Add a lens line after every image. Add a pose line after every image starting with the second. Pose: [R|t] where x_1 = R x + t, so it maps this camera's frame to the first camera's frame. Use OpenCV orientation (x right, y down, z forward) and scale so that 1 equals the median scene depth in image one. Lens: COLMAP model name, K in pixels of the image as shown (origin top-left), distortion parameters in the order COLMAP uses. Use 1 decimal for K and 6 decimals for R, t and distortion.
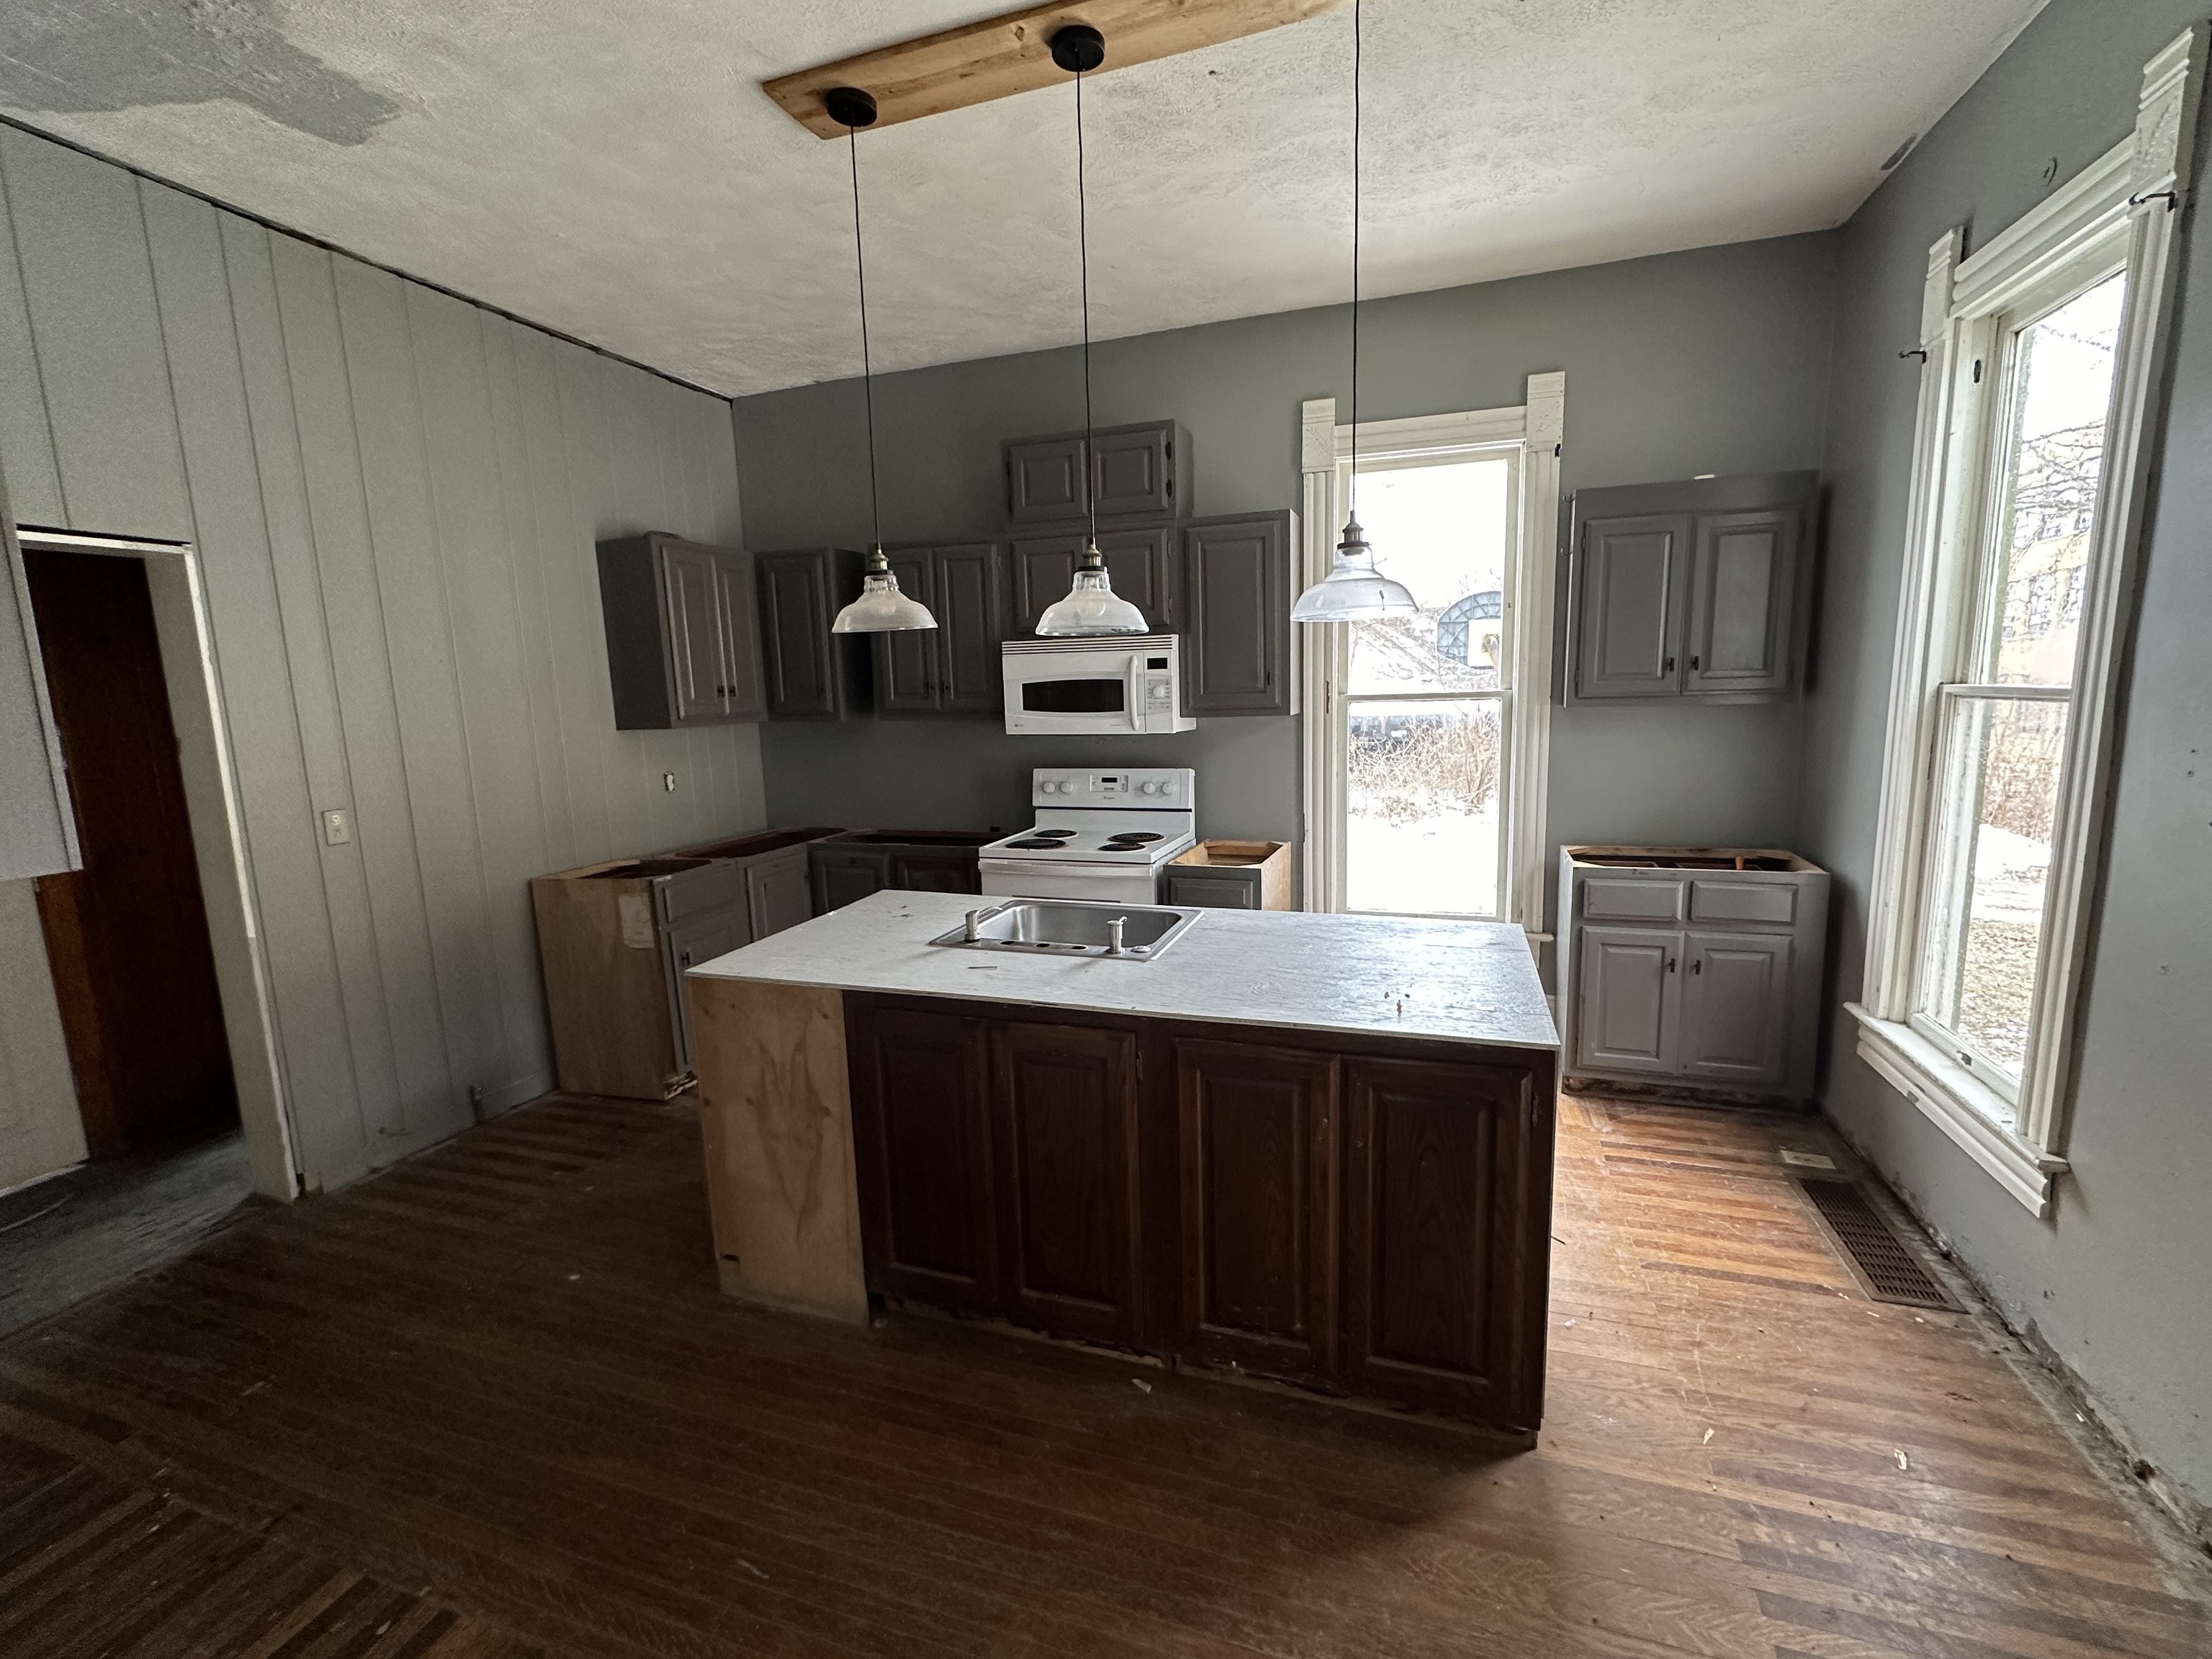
lens RADIAL K [[957.3, 0, 1102.8], [0, 957.3, 829.3], [0, 0, 1]] dist [-0.003926, 0.000306]
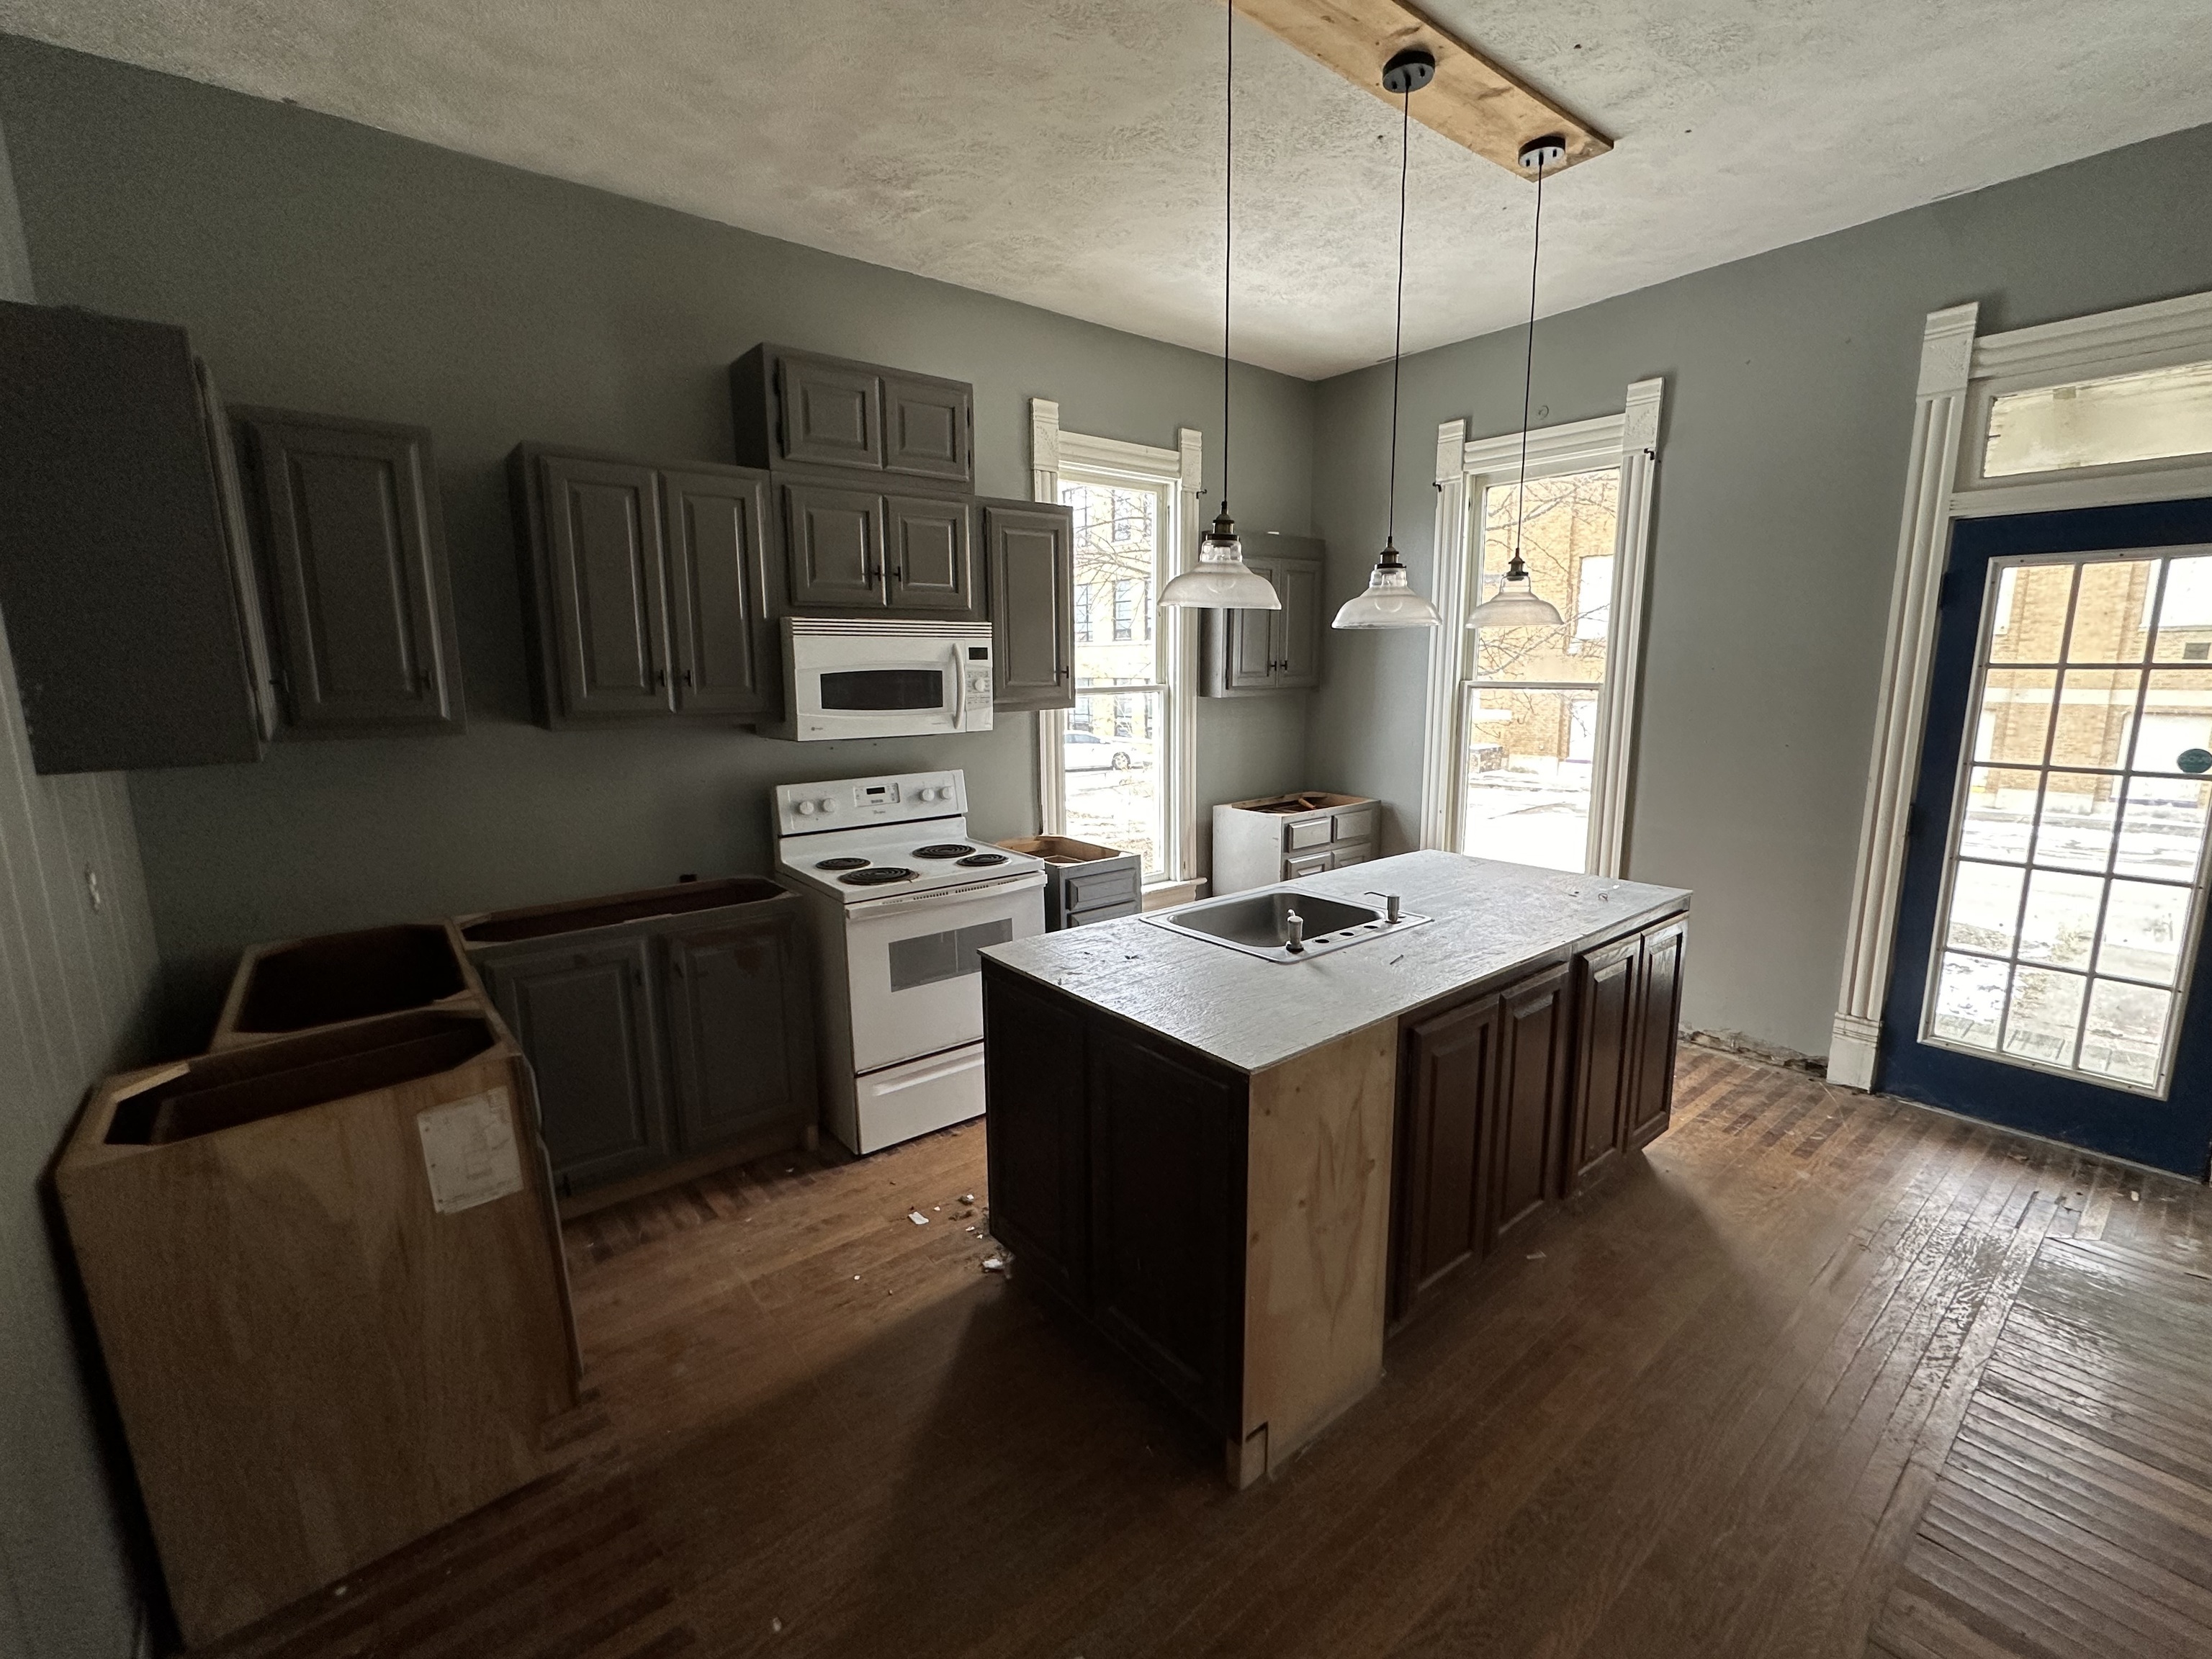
lens RADIAL K [[957.3, 0, 1106.4], [0, 957.3, 828.2], [0, 0, 1]] dist [-0.003926, 0.000306]
pose [[0.526353, -0.122034, 0.841463, -0.657153], [0.122842, 0.990178, 0.066761, -0.055503], [-0.841345, 0.068227, 0.536175, 0.425698]]
